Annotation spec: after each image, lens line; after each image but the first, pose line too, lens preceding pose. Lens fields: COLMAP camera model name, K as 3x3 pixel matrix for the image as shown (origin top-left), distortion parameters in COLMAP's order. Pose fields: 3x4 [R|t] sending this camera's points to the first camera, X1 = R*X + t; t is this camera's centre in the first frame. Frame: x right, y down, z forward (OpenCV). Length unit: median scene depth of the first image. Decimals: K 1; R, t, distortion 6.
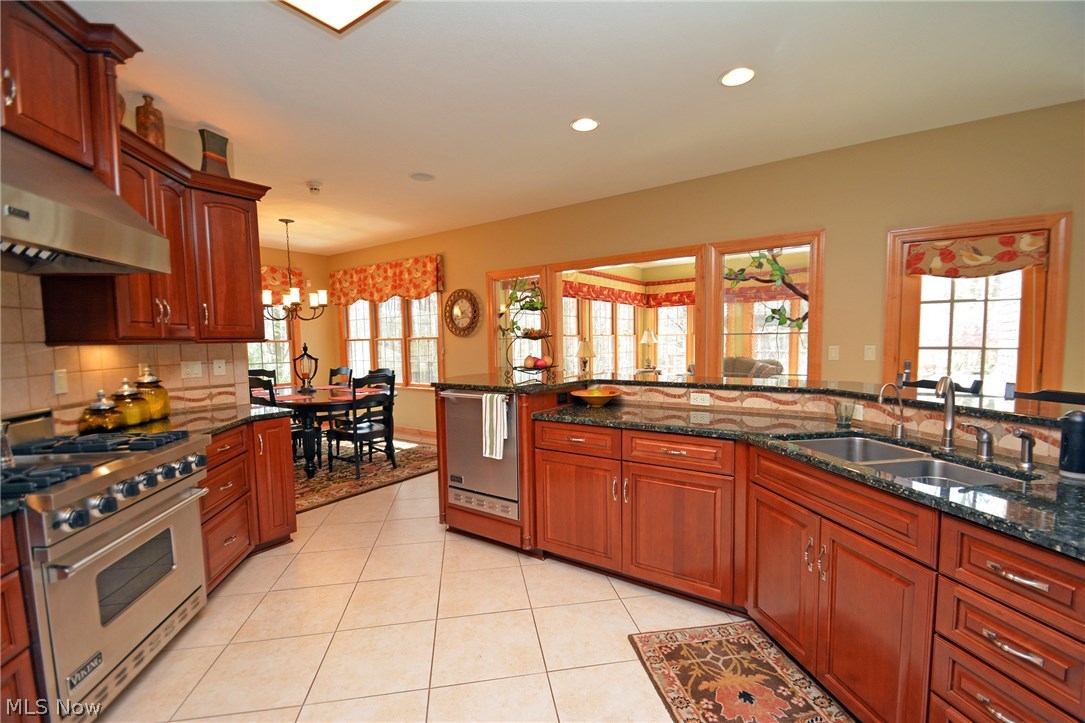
lens RADIAL K [[479.0, 0, 557.3], [0, 479.0, 375.5], [0, 0, 1]] dist [-0.011749, -0.006584]
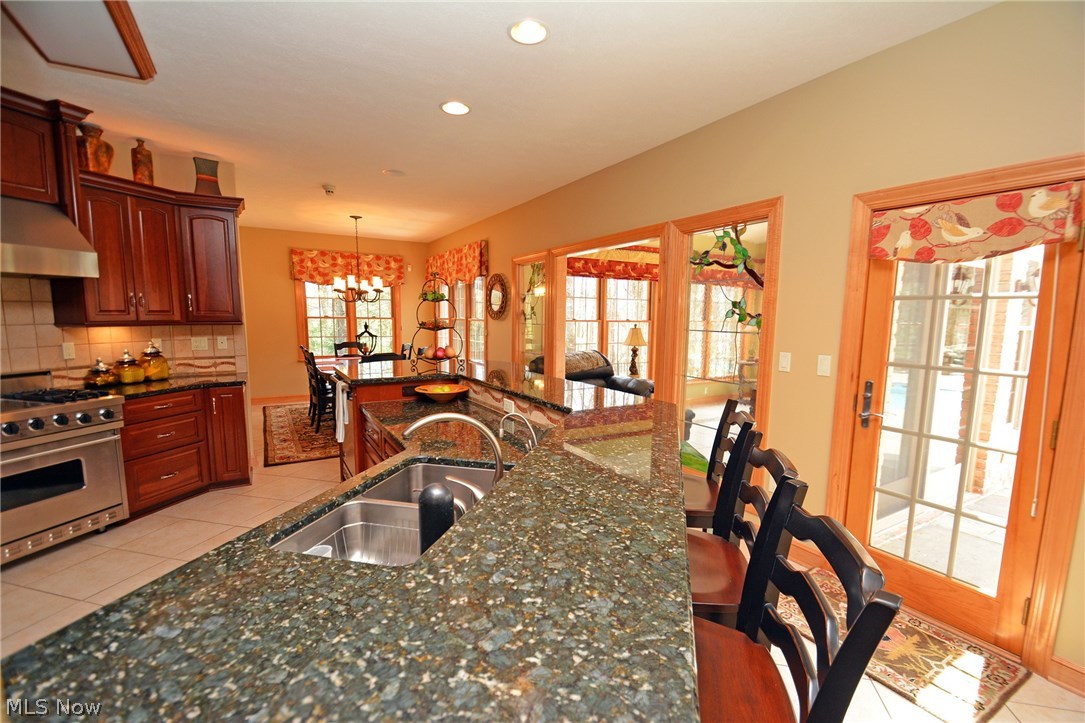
lens RADIAL K [[479.0, 0, 560.3], [0, 479.0, 377.5], [0, 0, 1]] dist [-0.011749, -0.006584]
pose [[0.913831, 0.079092, -0.398317, 0.659031], [-0.057337, 0.996154, 0.066257, -0.062298], [0.402026, -0.037709, 0.914852, 0.186358]]
